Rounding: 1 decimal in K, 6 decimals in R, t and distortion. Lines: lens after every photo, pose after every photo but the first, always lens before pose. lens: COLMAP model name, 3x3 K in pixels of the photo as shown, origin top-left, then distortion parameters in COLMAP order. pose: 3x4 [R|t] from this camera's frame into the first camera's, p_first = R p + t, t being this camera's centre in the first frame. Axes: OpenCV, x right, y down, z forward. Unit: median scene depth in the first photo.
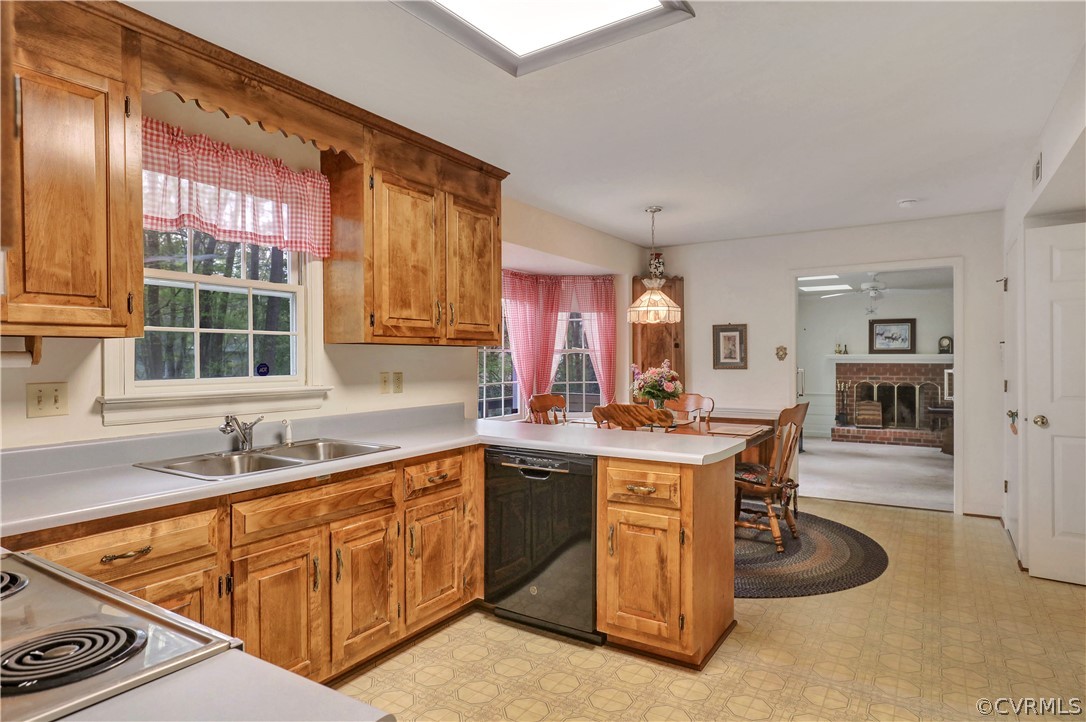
lens RADIAL K [[597.7, 0, 548.6], [0, 597.7, 363.9], [0, 0, 1]] dist [-0.005830, -0.001198]
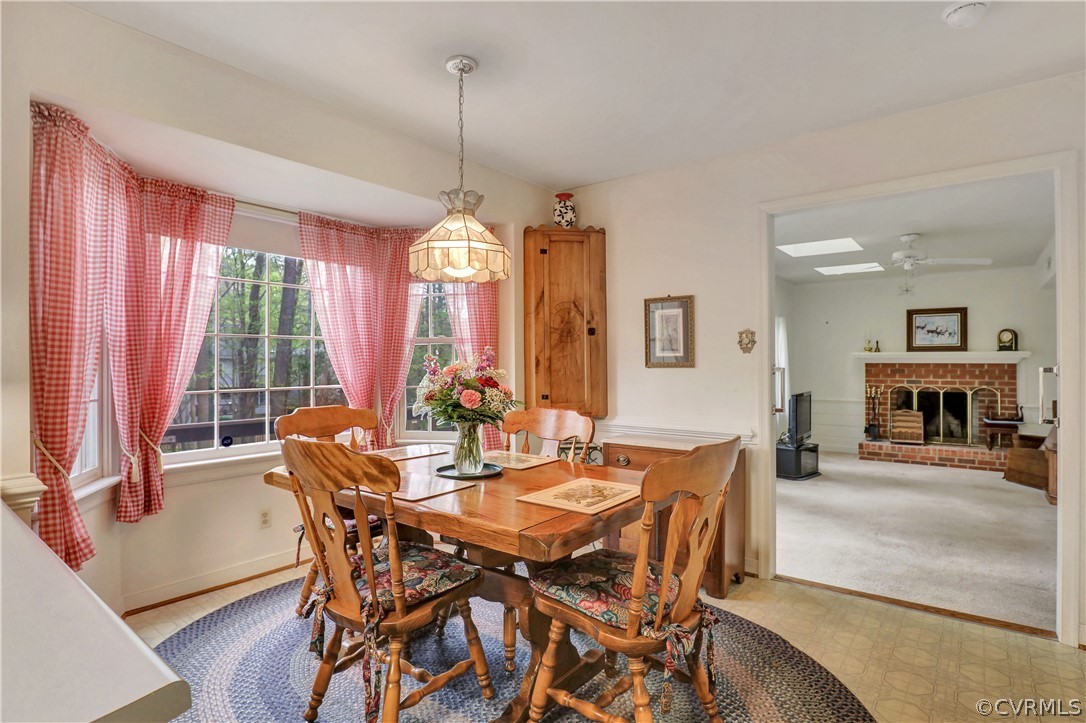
lens RADIAL K [[551.9, 0, 551.7], [0, 551.9, 362.8], [0, 0, 1]] dist [-0.025269, -0.000795]
pose [[0.995703, 0.000708, -0.092607, 0.197964], [-0.001397, 0.999972, -0.007373, 0.007101], [0.092599, 0.007470, 0.995675, 0.343286]]
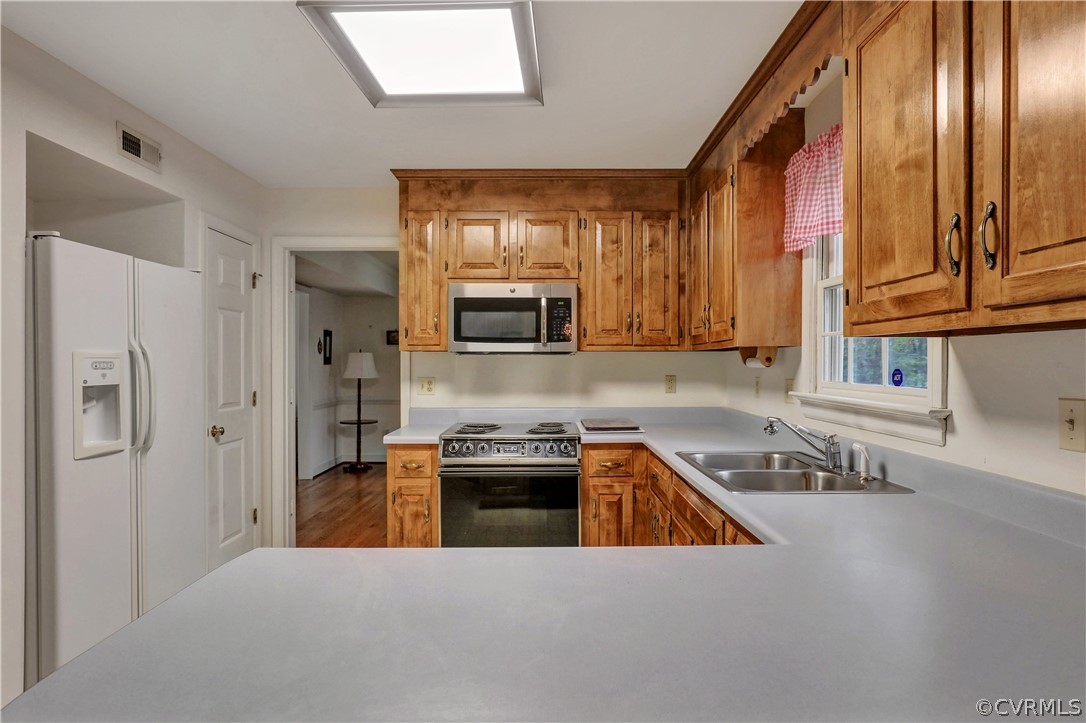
lens RADIAL K [[597.7, 0, 542.2], [0, 597.7, 362.2], [0, 0, 1]] dist [-0.005830, -0.001198]
pose [[-0.848202, 0.004973, -0.529650, 0.111989], [-0.000803, 0.999943, 0.010675, -0.006500], [0.529673, 0.009480, -0.848149, 0.540063]]
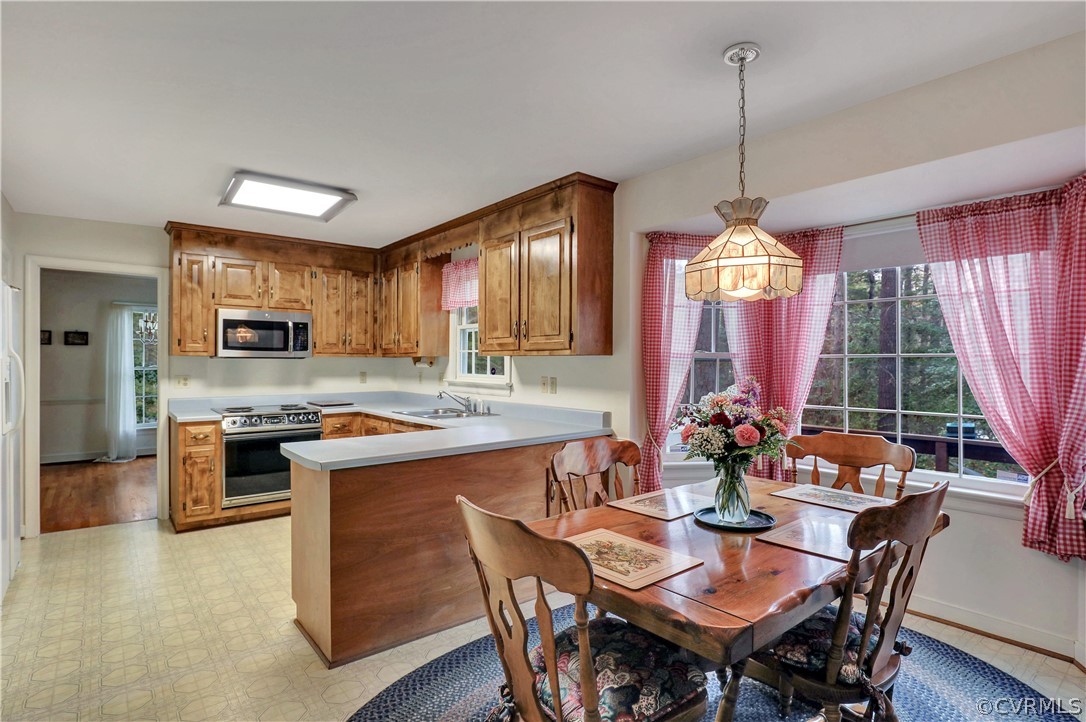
lens RADIAL K [[563.0, 0, 553.1], [0, 563.0, 359.7], [0, 0, 1]] dist [-0.014444, 0.001632]
pose [[-0.309556, 0.001480, -0.950880, 0.419598], [-0.010420, 0.999933, 0.004949, -0.013663], [0.950824, 0.011440, -0.309520, 0.657404]]
